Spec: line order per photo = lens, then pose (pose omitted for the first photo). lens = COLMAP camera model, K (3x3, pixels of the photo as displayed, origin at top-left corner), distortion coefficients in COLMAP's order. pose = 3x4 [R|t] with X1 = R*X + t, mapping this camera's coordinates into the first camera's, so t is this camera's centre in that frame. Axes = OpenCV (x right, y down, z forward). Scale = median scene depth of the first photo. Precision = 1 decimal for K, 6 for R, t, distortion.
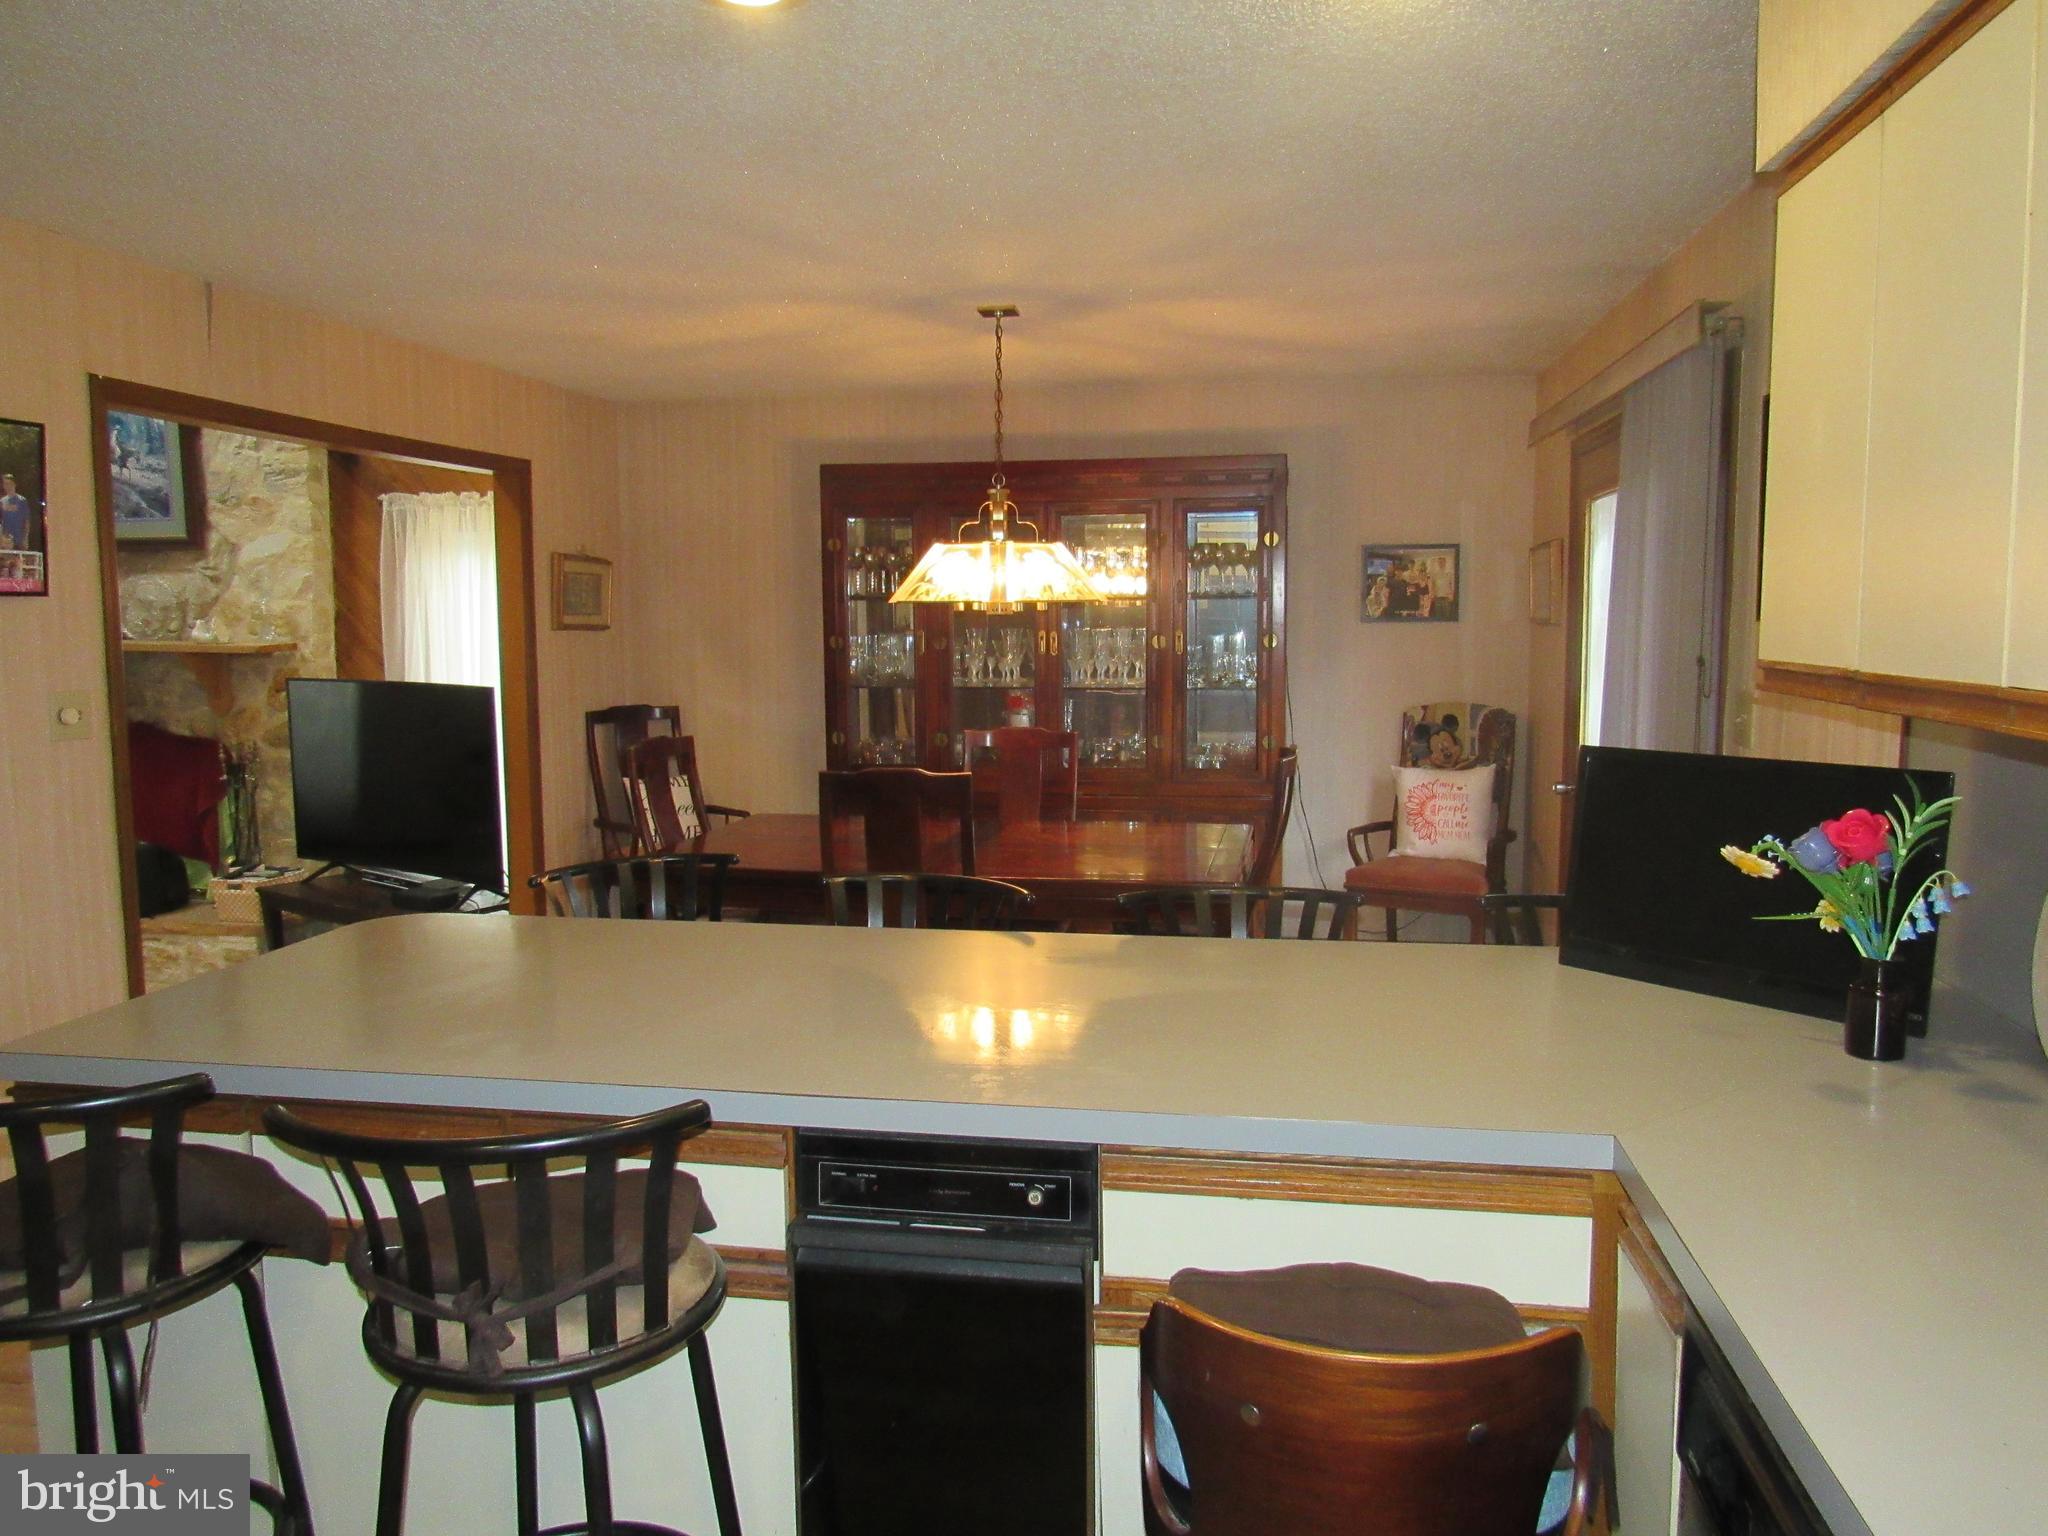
lens RADIAL K [[1463.0, 0, 1021.2], [0, 1463.0, 778.8], [0, 0, 1]] dist [-0.024844, 0.002781]
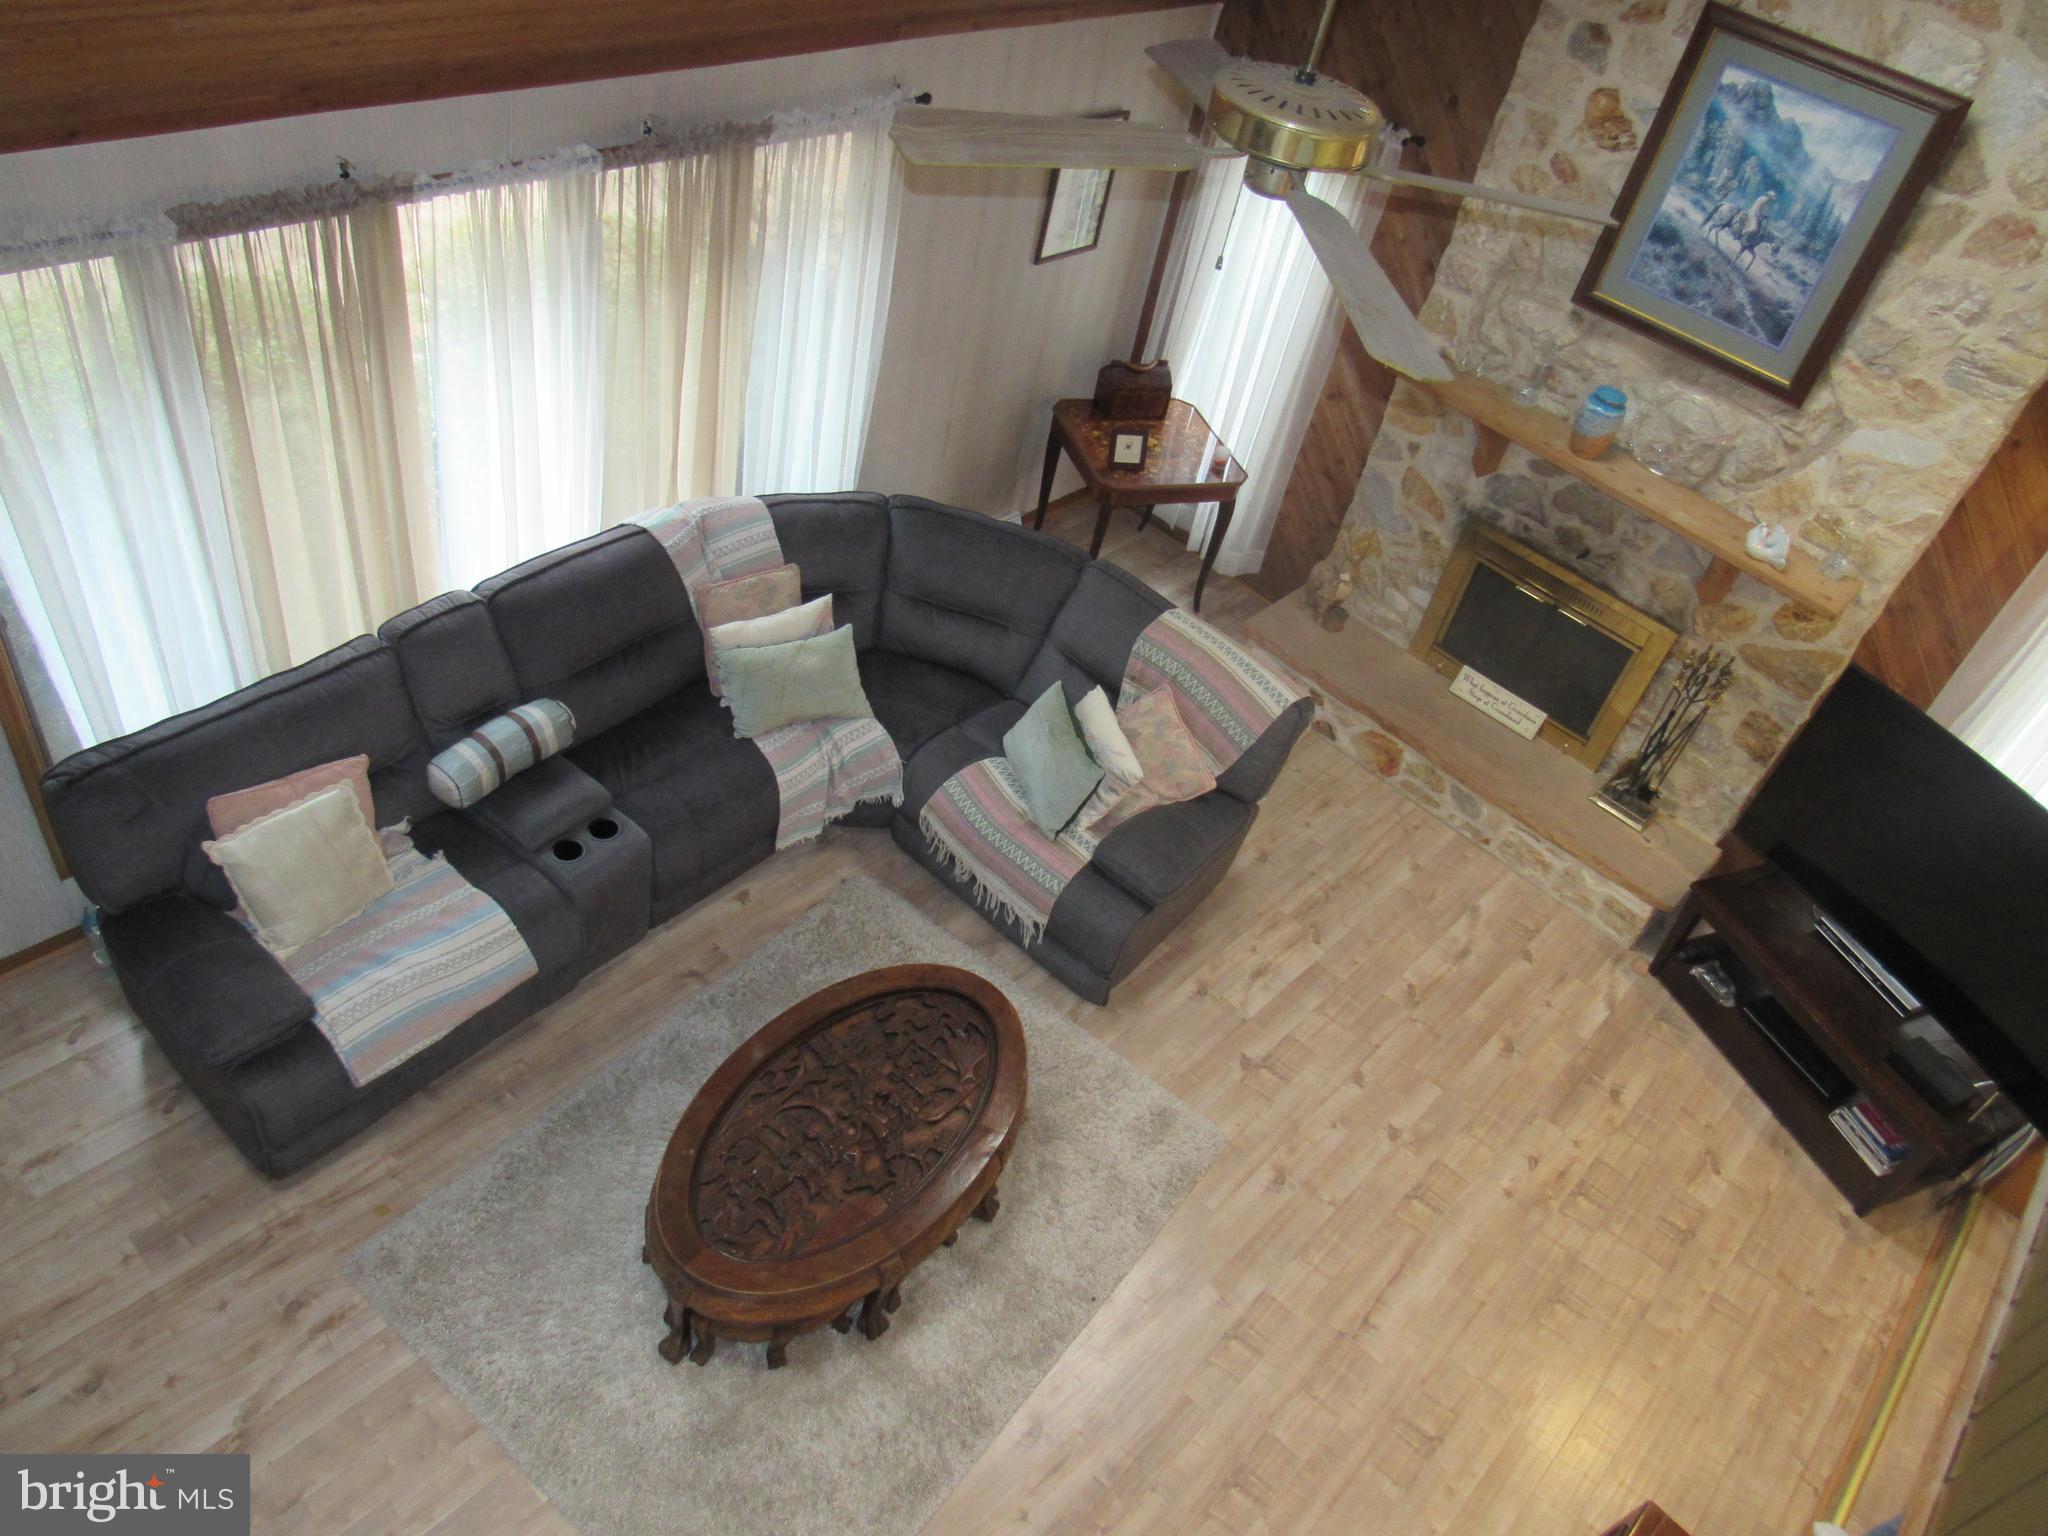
lens RADIAL K [[1462.0, 0, 1016.5], [0, 1462.0, 774.7], [0, 0, 1]] dist [-0.030989, 0.004988]
pose [[0.825488, 0.476748, -0.302128, -0.622357], [-0.234645, 0.776712, 0.584518, -0.370483], [0.513334, -0.411619, 0.753033, 0.193065]]
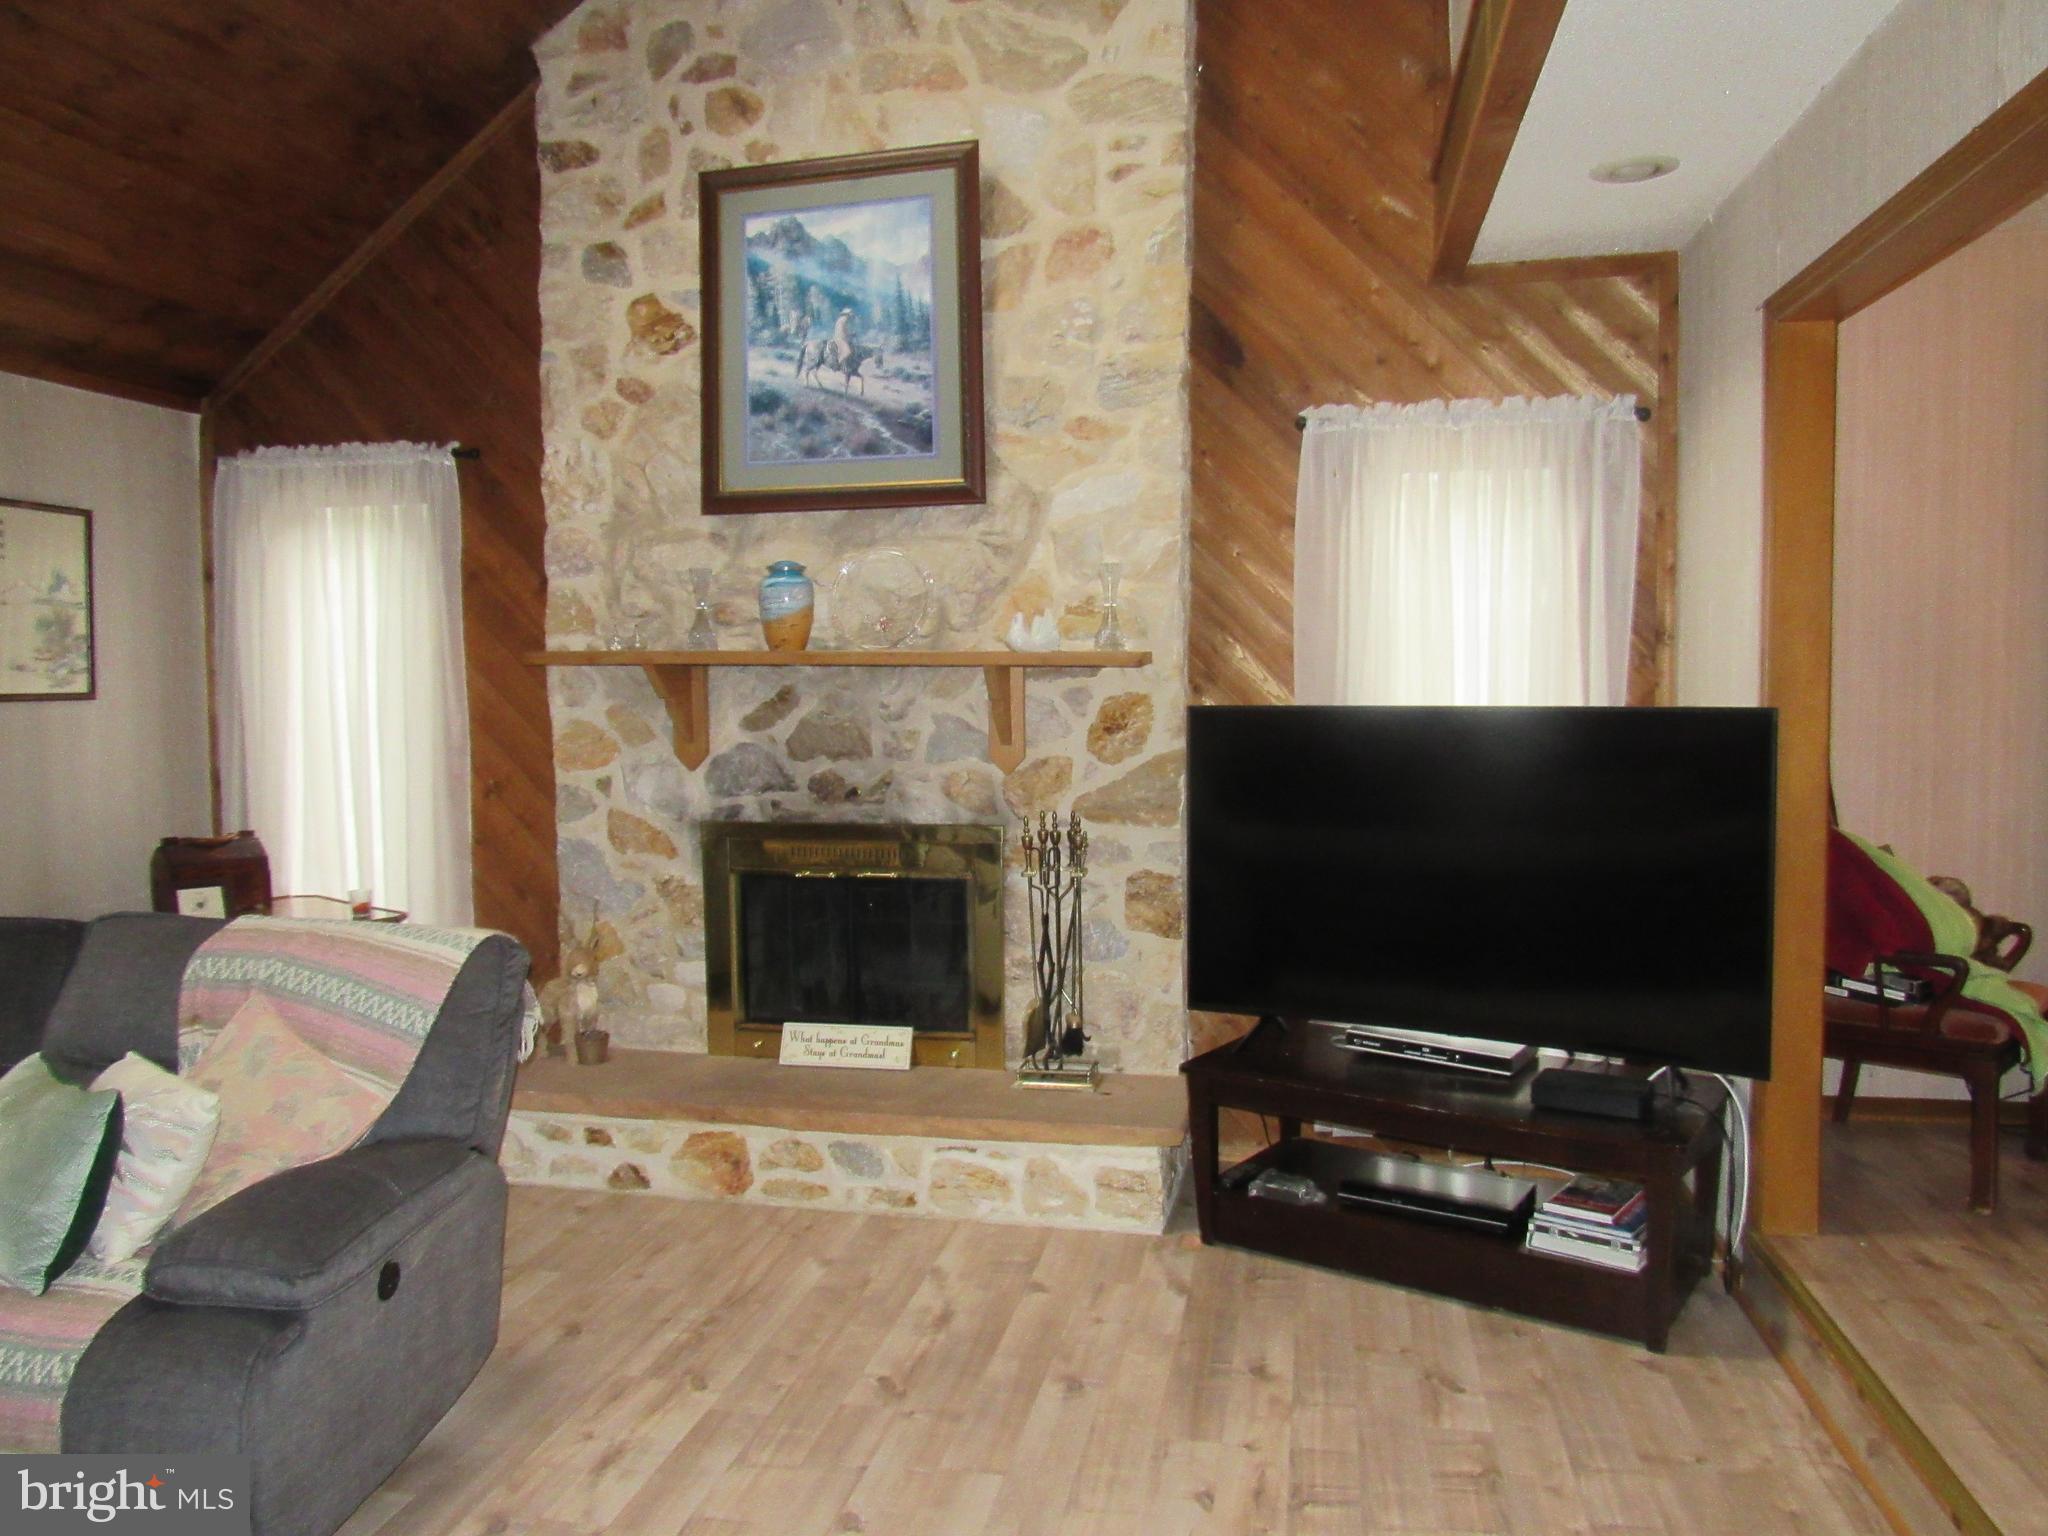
lens RADIAL K [[1469.1, 0, 1022.6], [0, 1469.1, 773.0], [0, 0, 1]] dist [-0.027232, 0.007871]
pose [[0.999633, -0.006827, -0.026198, -0.570901], [0.005620, 0.998932, -0.045870, -0.014901], [0.026483, 0.045706, 0.998604, 0.405762]]
